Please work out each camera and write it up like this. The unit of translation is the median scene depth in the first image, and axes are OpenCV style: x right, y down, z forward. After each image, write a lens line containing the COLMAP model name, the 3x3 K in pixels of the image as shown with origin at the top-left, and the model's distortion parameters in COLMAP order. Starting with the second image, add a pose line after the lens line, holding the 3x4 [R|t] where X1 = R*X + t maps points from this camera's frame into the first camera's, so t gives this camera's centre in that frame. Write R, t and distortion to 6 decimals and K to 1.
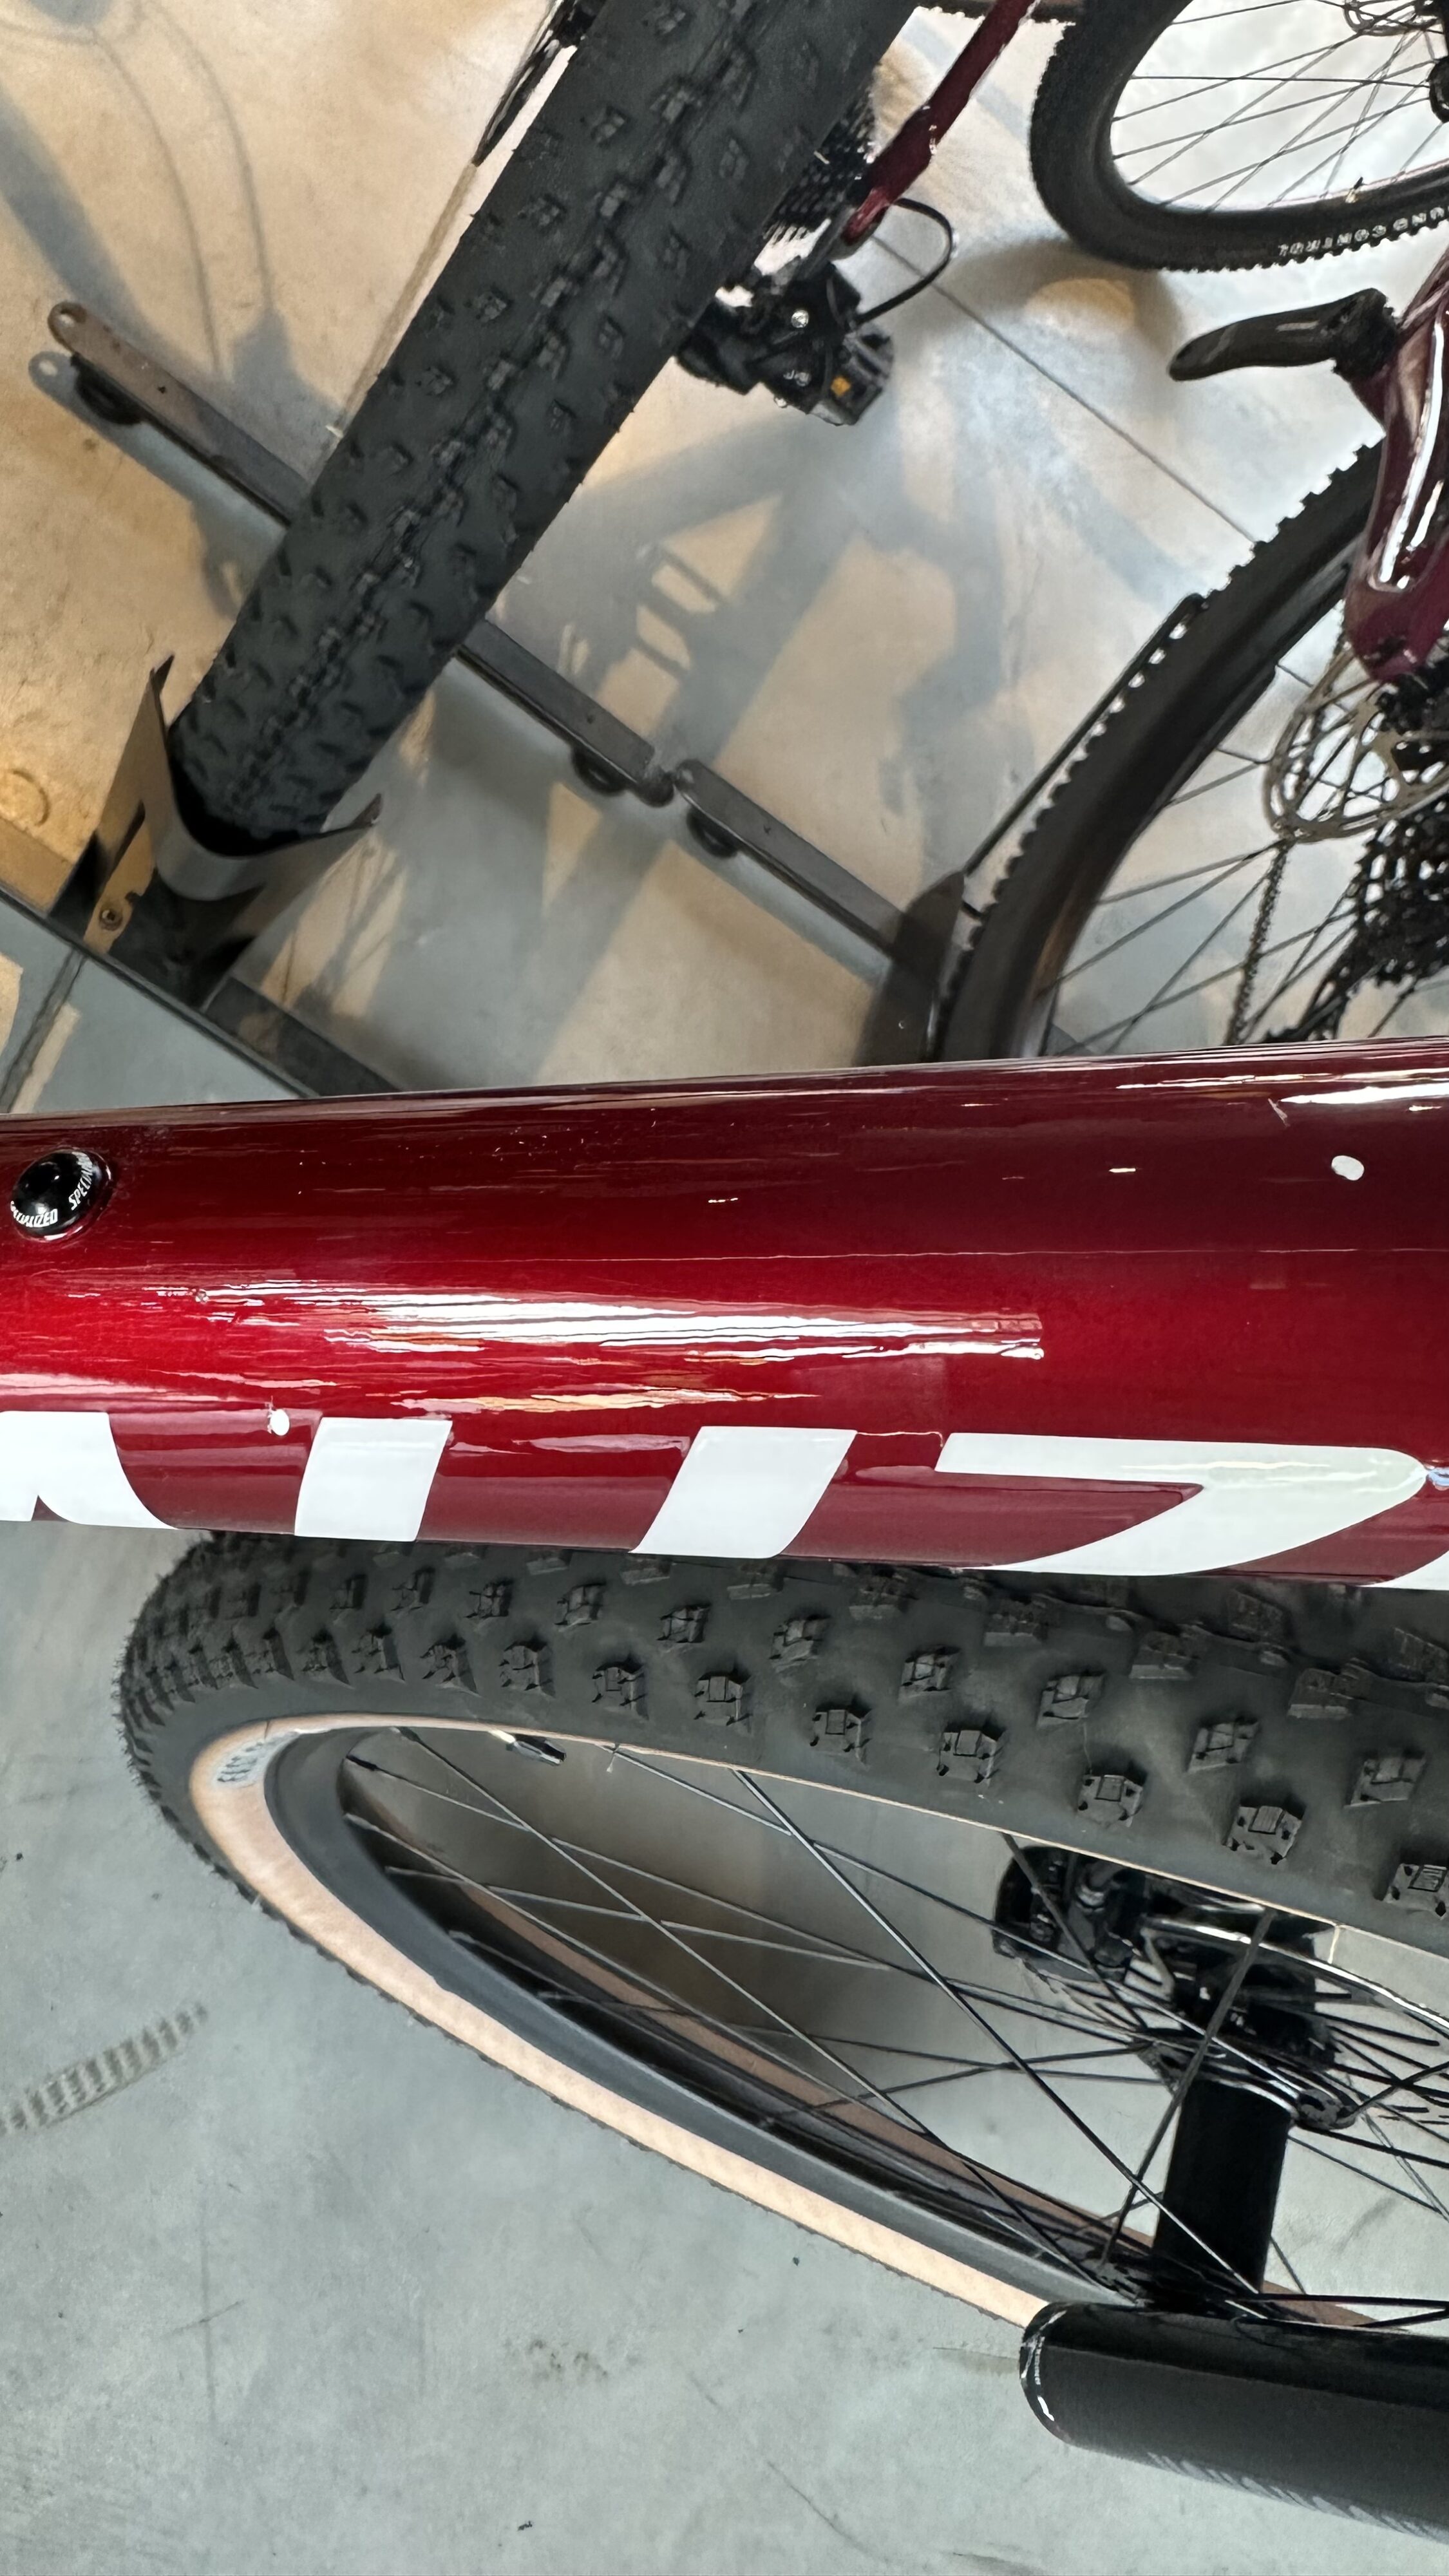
lens RADIAL K [[1805.9, 0, 576.1], [0, 1805.9, 1214.3], [0, 0, 1]] dist [-0.006850, -0.000958]
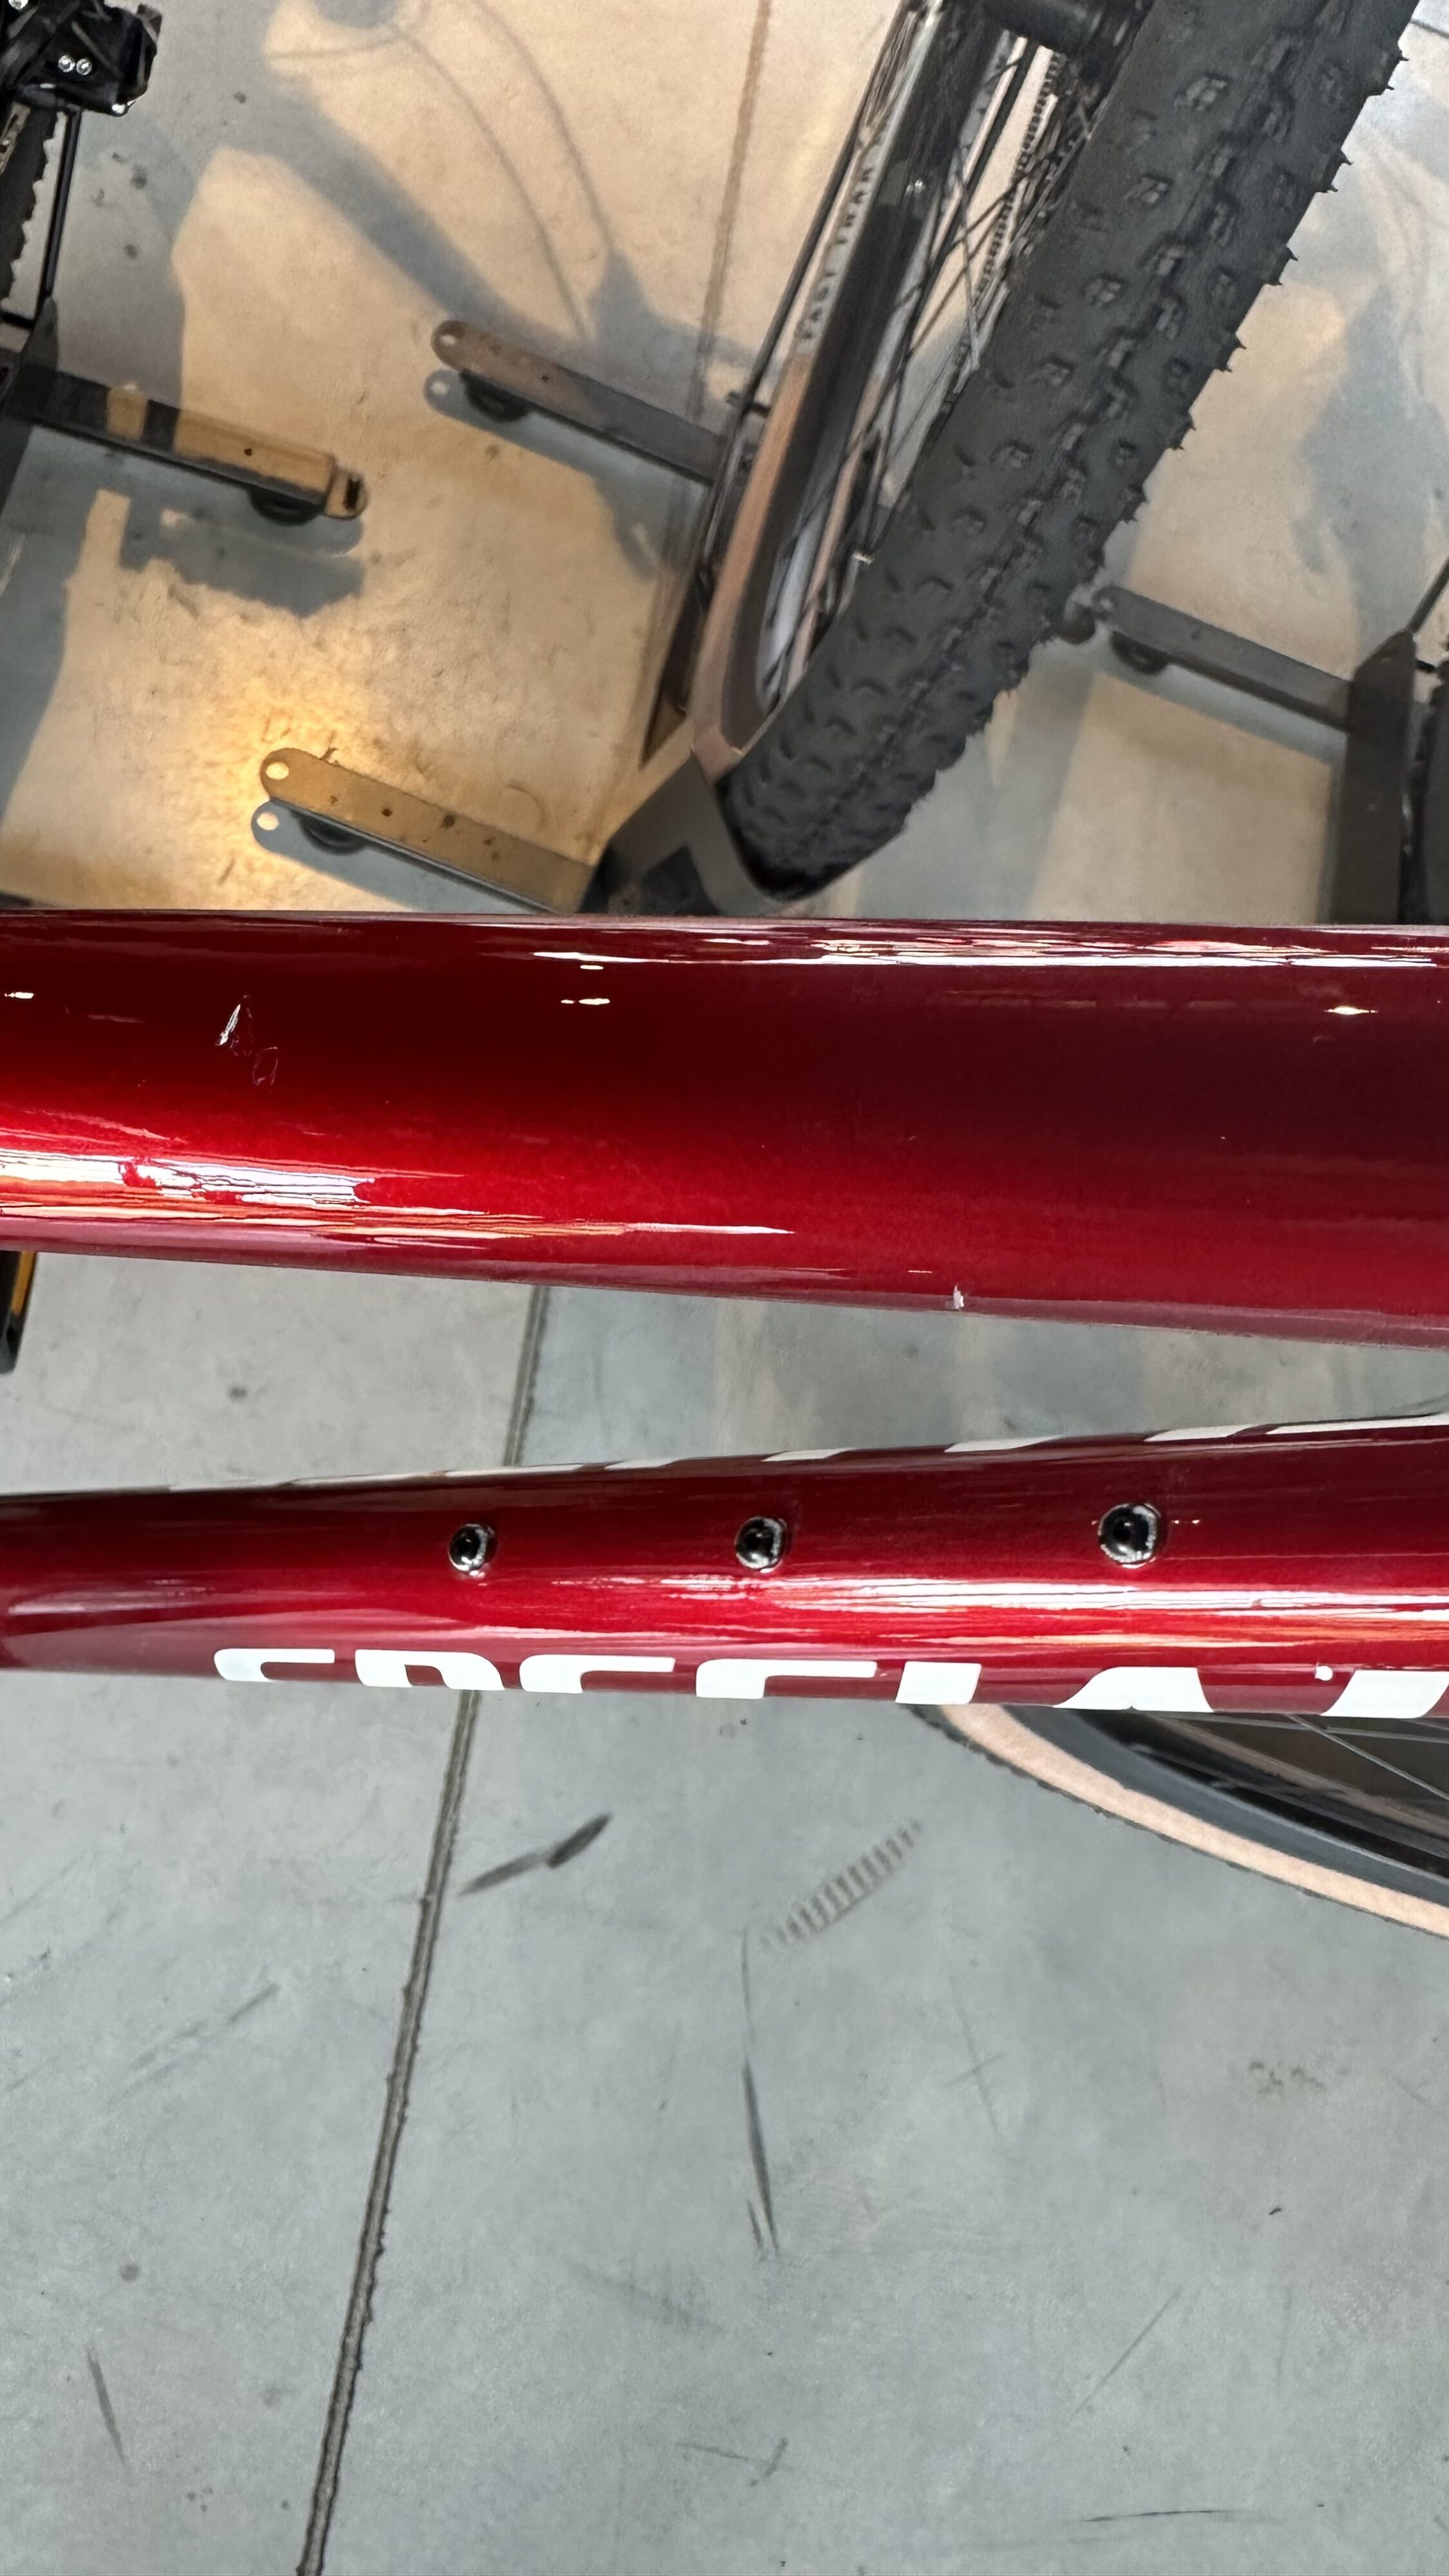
lens RADIAL K [[1805.9, 0, 576.1], [0, 1805.9, 1214.3], [0, 0, 1]] dist [-0.006850, -0.000958]
pose [[0.956588, -0.177710, -0.230997, -0.074696], [0.206309, 0.972727, 0.106015, -0.120026], [0.205856, -0.149070, 0.967161, -0.132192]]
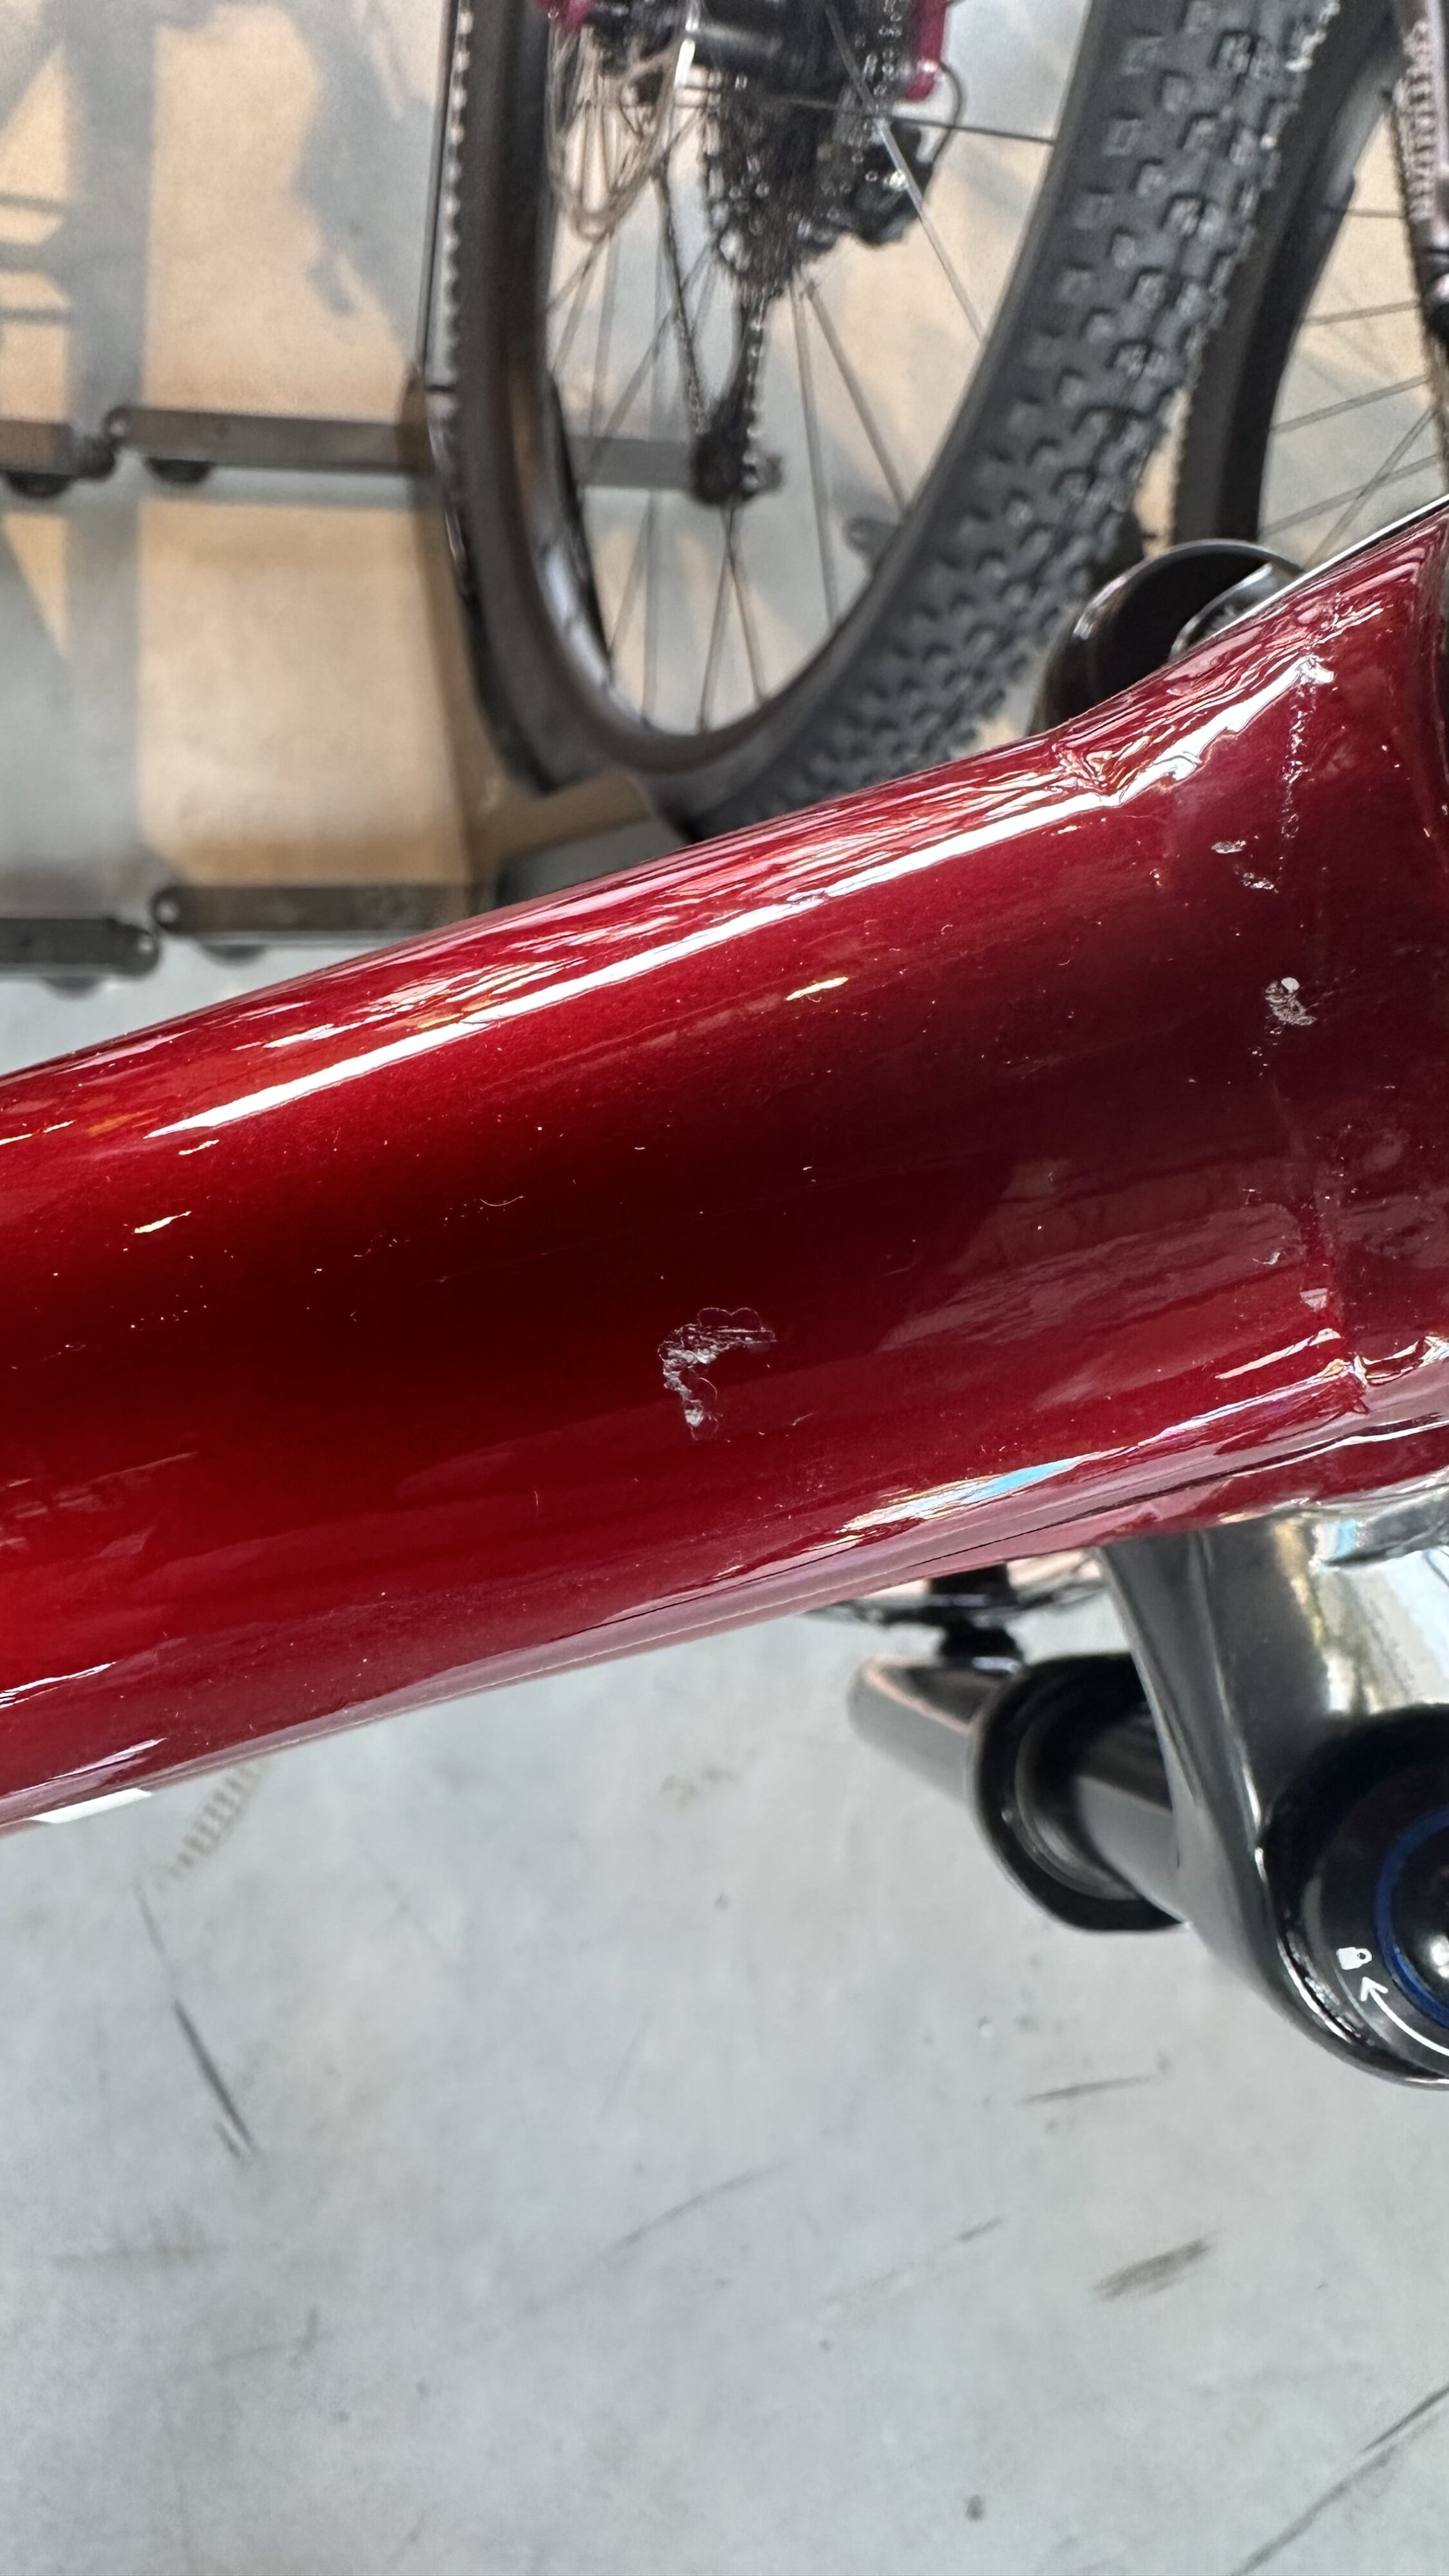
lens RADIAL K [[1805.9, 0, 576.1], [0, 1805.9, 1214.3], [0, 0, 1]] dist [-0.006850, -0.000958]
pose [[0.855434, -0.500777, -0.132119, 0.282804], [0.517353, 0.814389, 0.262902, -0.044828], [-0.024059, -0.293248, 0.955734, -0.060721]]
